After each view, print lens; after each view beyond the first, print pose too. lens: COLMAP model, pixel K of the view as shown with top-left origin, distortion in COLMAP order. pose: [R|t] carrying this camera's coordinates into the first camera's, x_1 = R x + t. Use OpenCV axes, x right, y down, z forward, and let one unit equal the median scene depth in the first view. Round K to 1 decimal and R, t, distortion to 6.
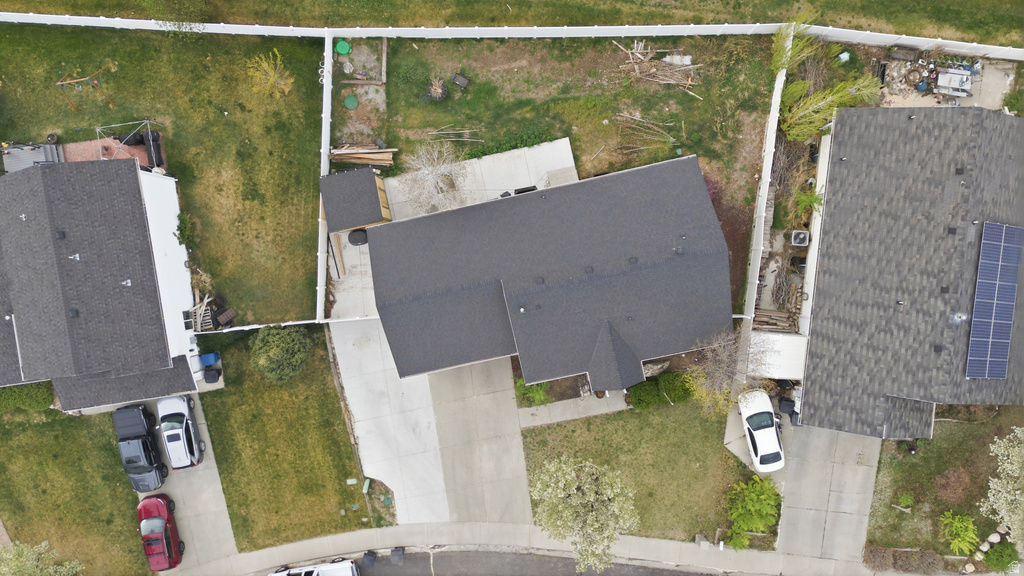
lens RADIAL K [[749.7, 0, 515.4], [0, 749.7, 290.6], [0, 0, 1]] dist [0.080283, -0.074373]
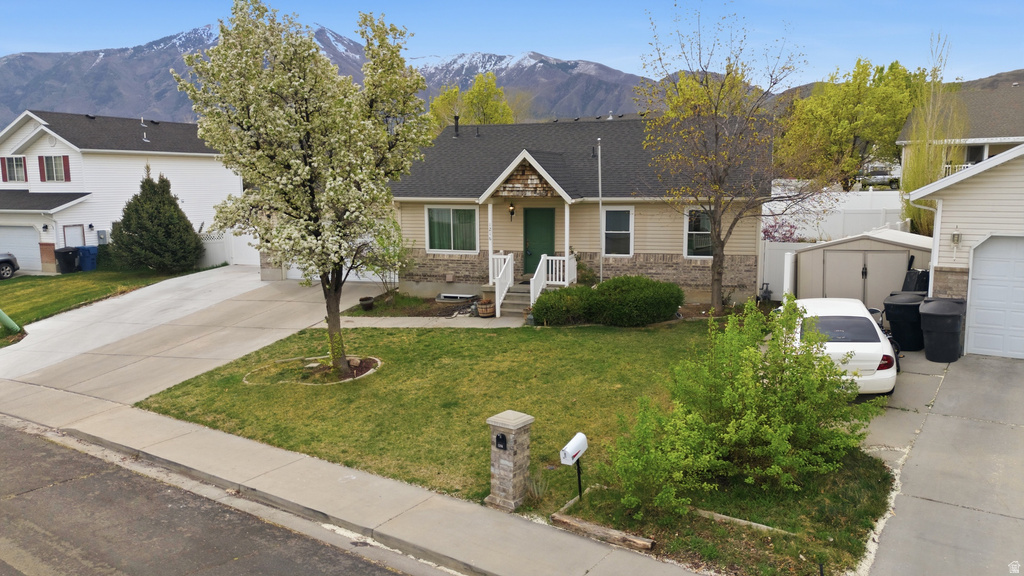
lens RADIAL K [[749.7, 0, 511.9], [0, 749.7, 289.0], [0, 0, 1]] dist [0.080283, -0.074373]
pose [[0.860994, 0.077223, -0.502719, 0.360833], [-0.508199, 0.090644, -0.856456, 0.528689], [-0.020569, 0.992885, 0.117289, 0.911053]]
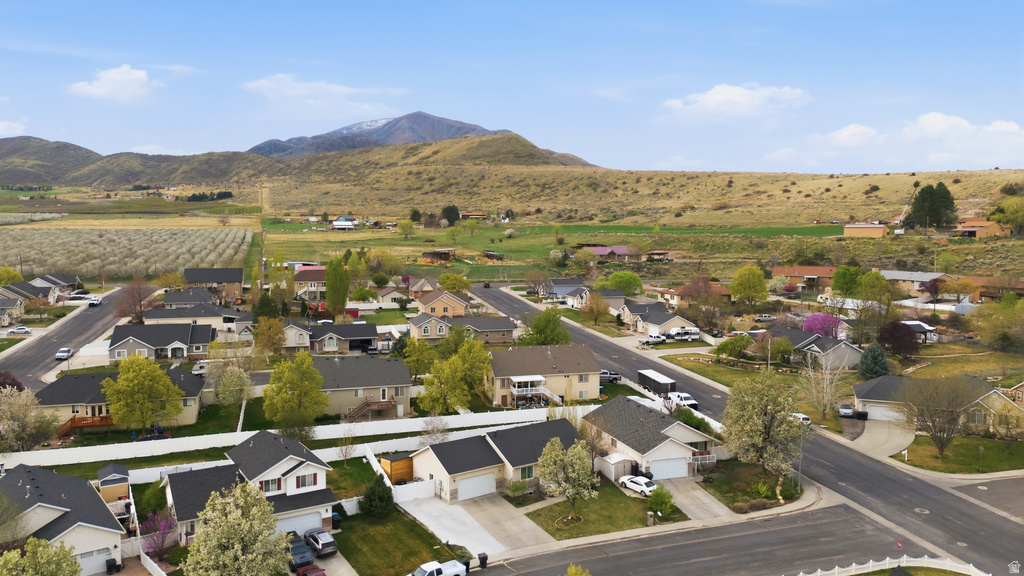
lens RADIAL K [[749.7, 0, 515.8], [0, 749.7, 284.8], [0, 0, 1]] dist [0.080283, -0.074373]
pose [[0.911596, -0.013707, 0.410859, -0.694076], [0.411087, 0.029043, -0.911133, 1.698251], [0.000556, 0.999484, 0.032111, 0.429291]]
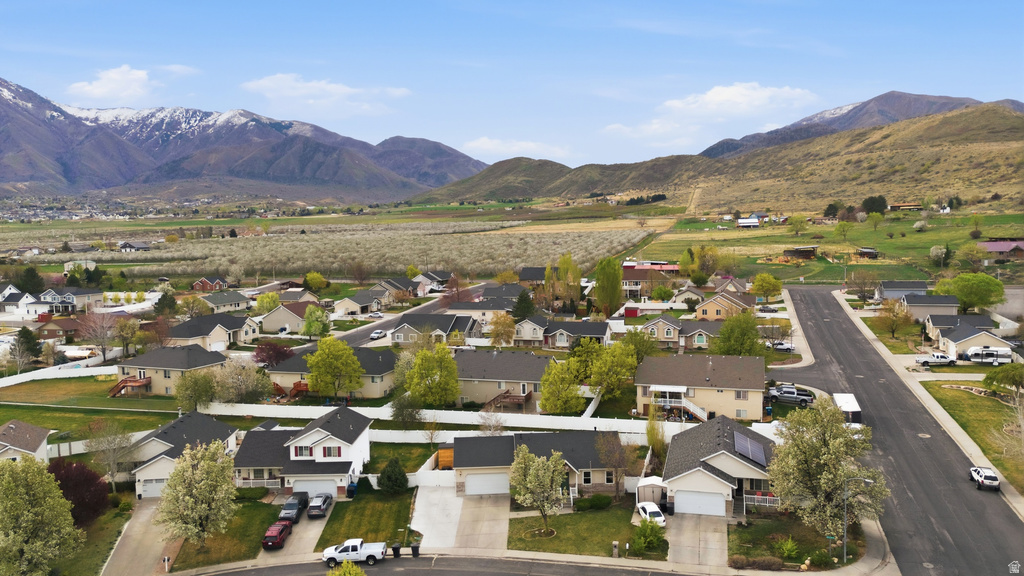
lens RADIAL K [[749.7, 0, 513.8], [0, 749.7, 292.9], [0, 0, 1]] dist [0.080283, -0.074373]
pose [[0.986234, 0.005410, -0.165269, 0.289987], [-0.165347, 0.043799, -0.985262, 1.804270], [0.001909, 0.999026, 0.044090, 0.423837]]
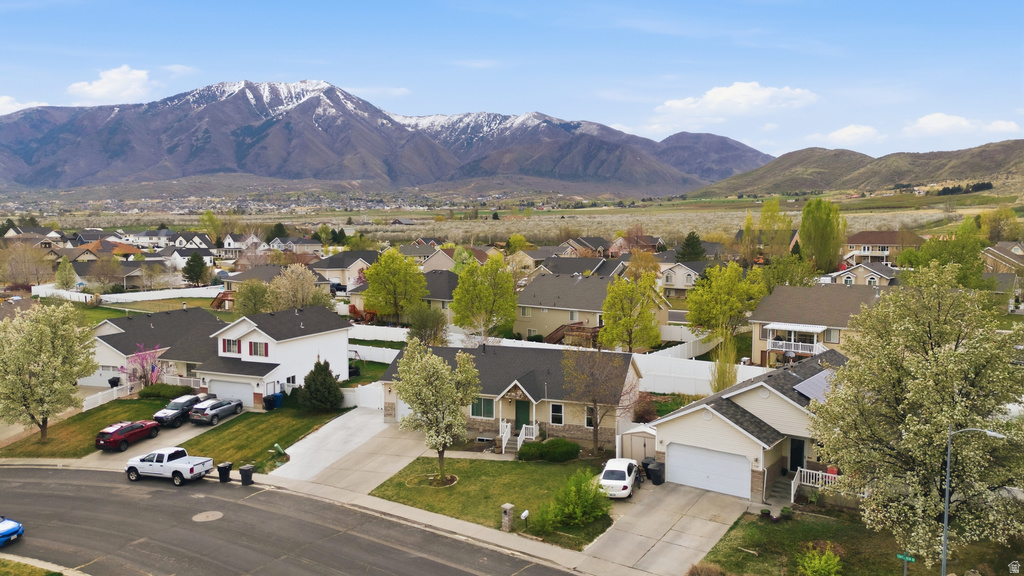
lens RADIAL K [[749.7, 0, 513.0], [0, 749.7, 290.6], [0, 0, 1]] dist [0.080283, -0.074373]
pose [[0.859706, 0.054403, -0.507883, 0.666537], [-0.509626, 0.024316, -0.860052, 1.049140], [-0.034440, 0.998223, 0.048630, 0.696972]]
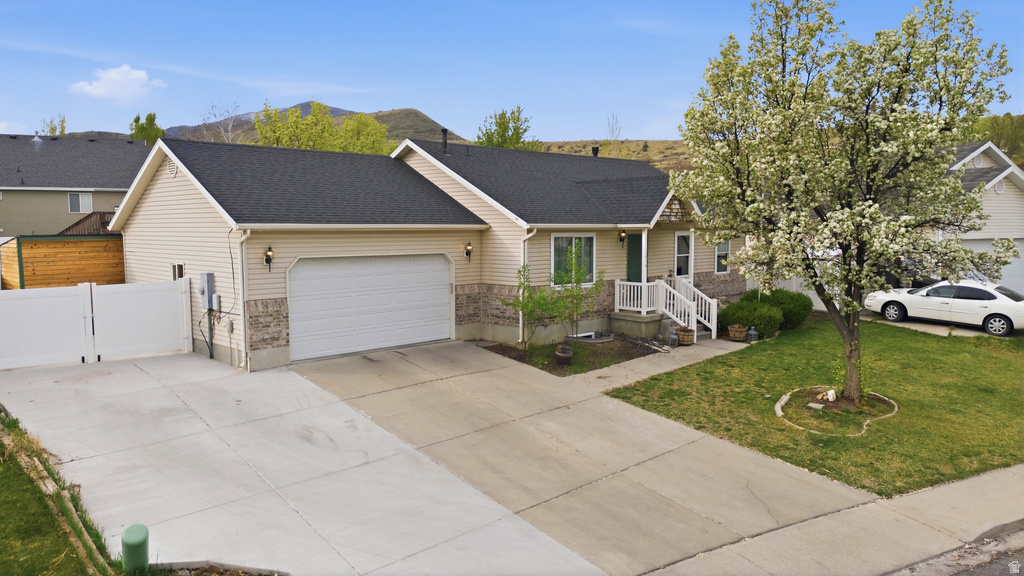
lens RADIAL K [[749.7, 0, 513.0], [0, 749.7, 284.7], [0, 0, 1]] dist [0.080283, -0.074373]
pose [[0.851638, -0.033693, 0.523046, -0.214952], [0.523883, 0.024054, -0.851451, 0.466711], [0.016107, 0.999143, 0.038136, 0.928900]]
